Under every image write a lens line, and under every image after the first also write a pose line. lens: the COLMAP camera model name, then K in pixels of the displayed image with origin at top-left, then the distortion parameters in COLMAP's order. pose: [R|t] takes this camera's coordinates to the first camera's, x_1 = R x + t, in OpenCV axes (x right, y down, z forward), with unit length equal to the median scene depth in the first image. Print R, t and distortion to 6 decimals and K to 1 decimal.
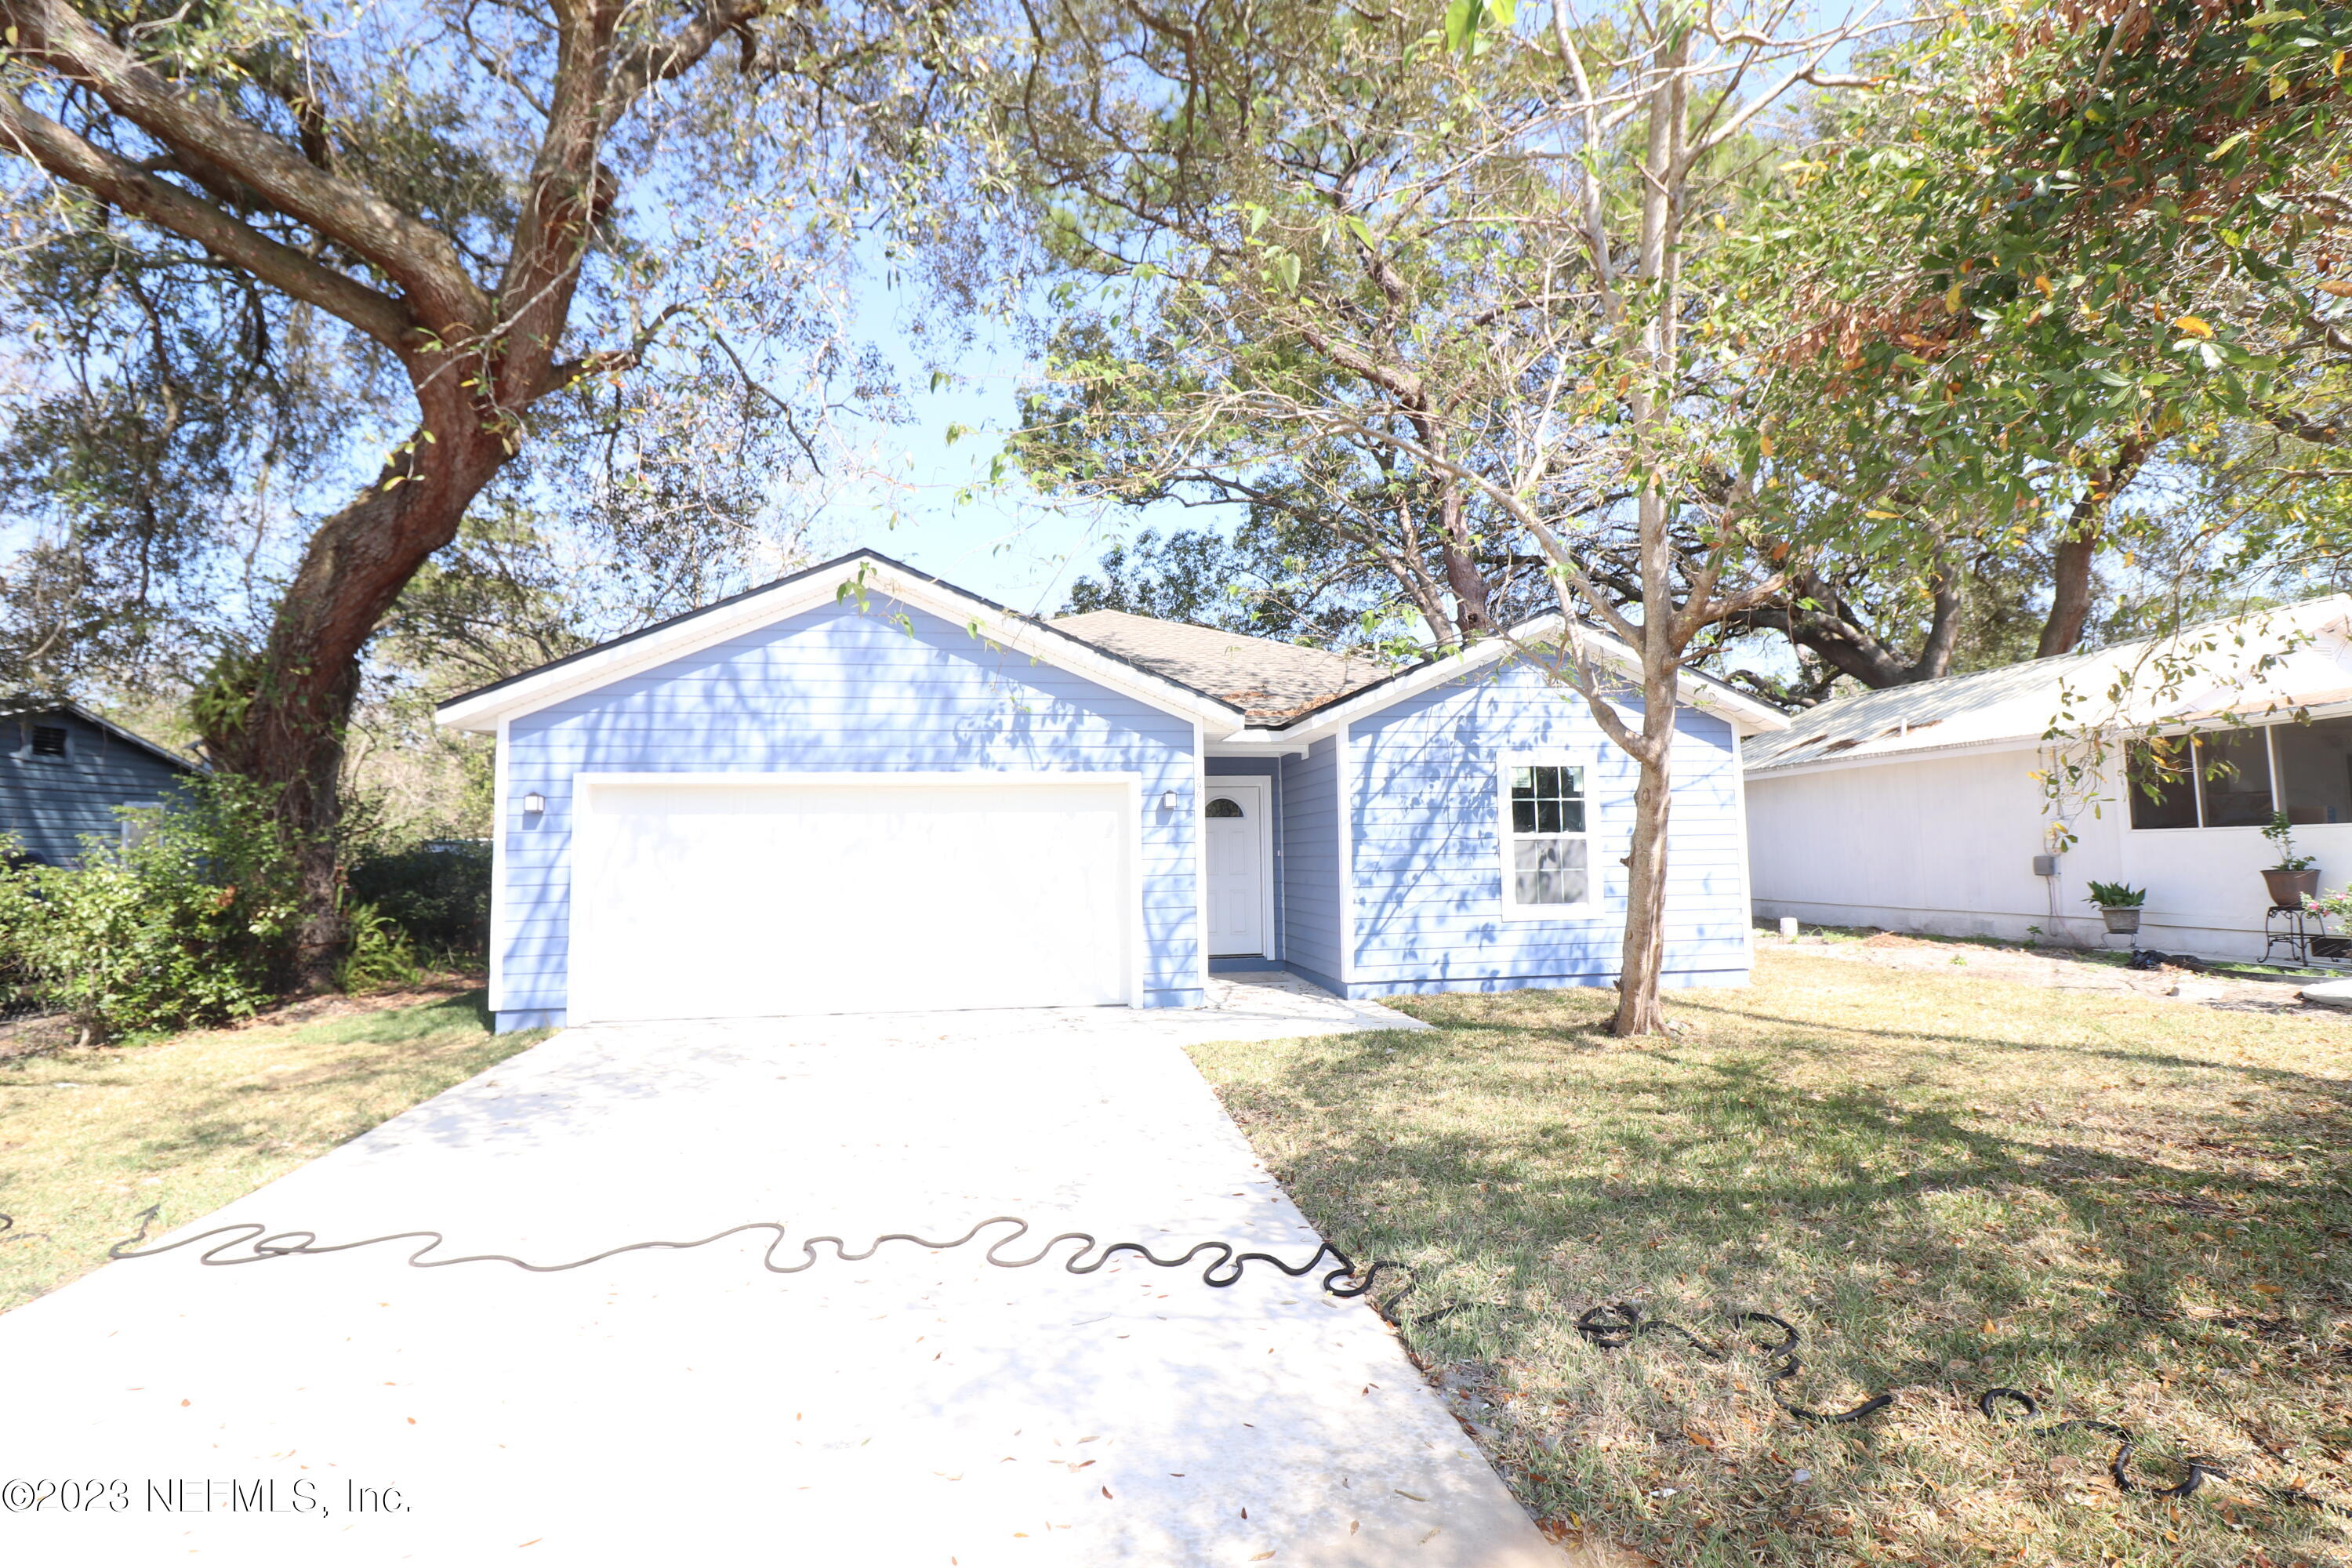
lens RADIAL K [[1084.2, 0, 1180.6], [0, 1084.2, 762.7], [0, 0, 1]] dist [0.001541, -0.014477]
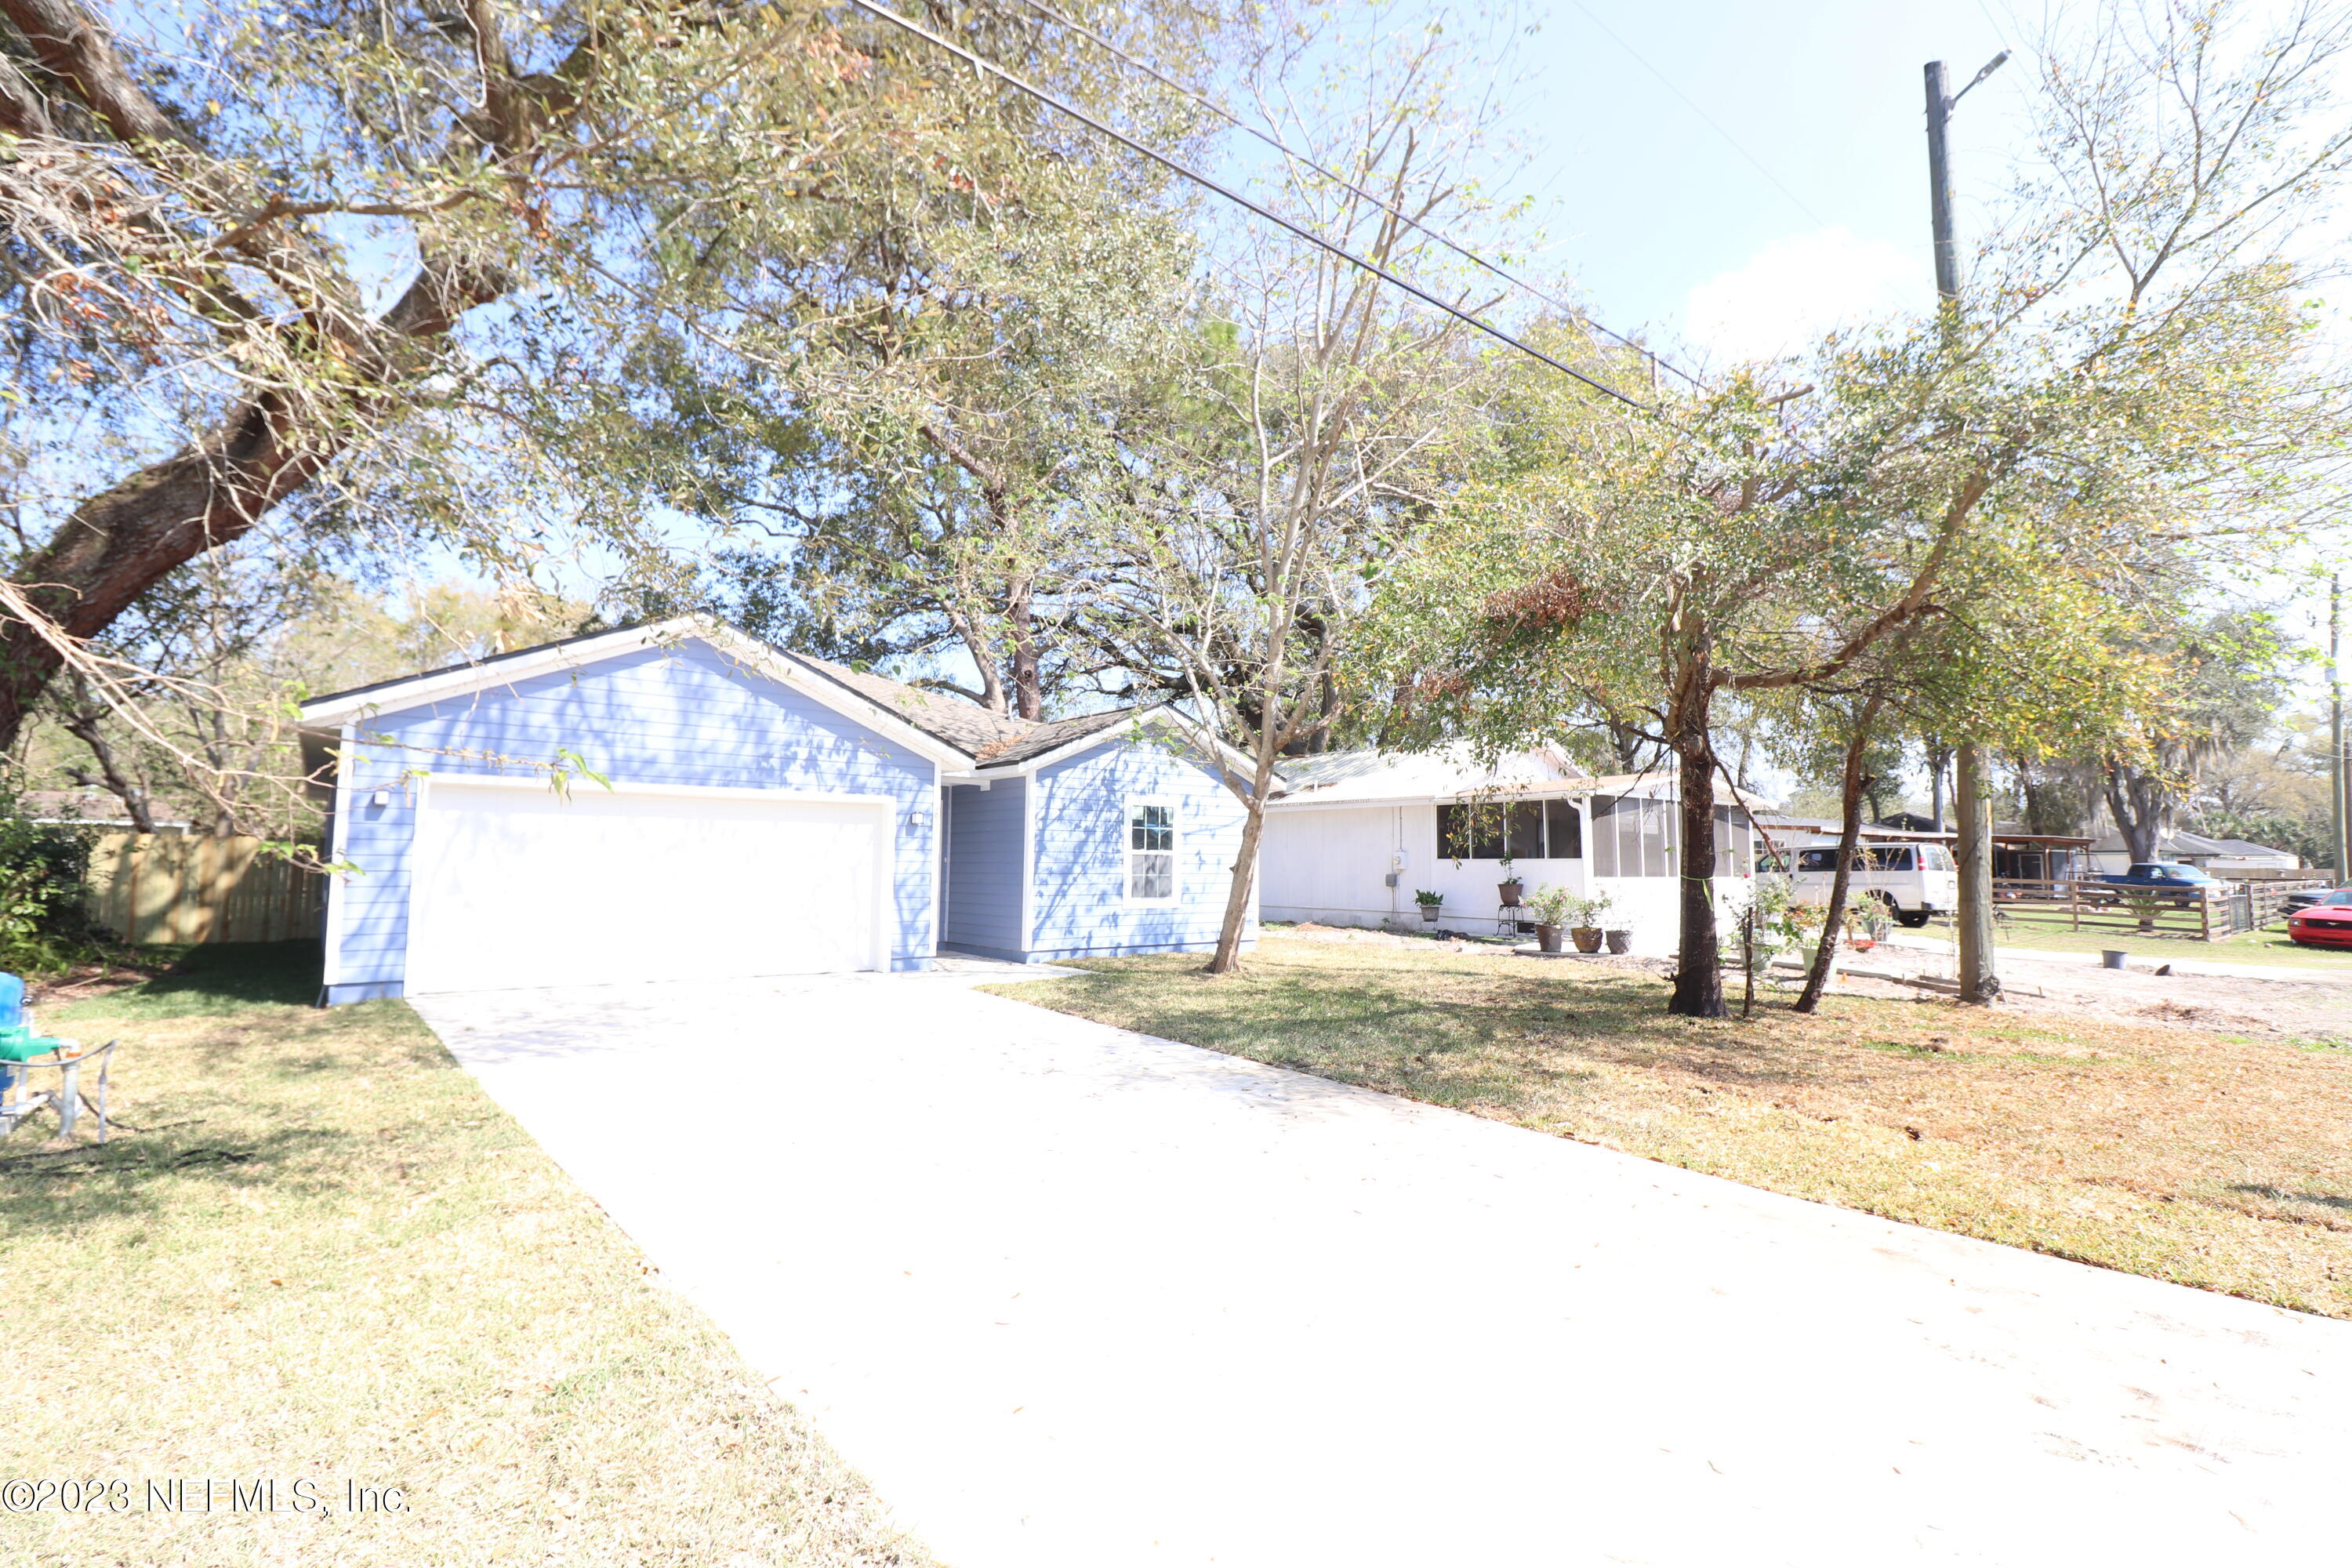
lens RADIAL K [[1084.2, 0, 1180.6], [0, 1084.2, 762.7], [0, 0, 1]] dist [0.001541, -0.014477]
pose [[0.865481, 0.069047, 0.496160, -0.391857], [-0.062677, 0.997598, -0.029499, -0.015832], [-0.497005, -0.005567, 0.867730, -0.332463]]
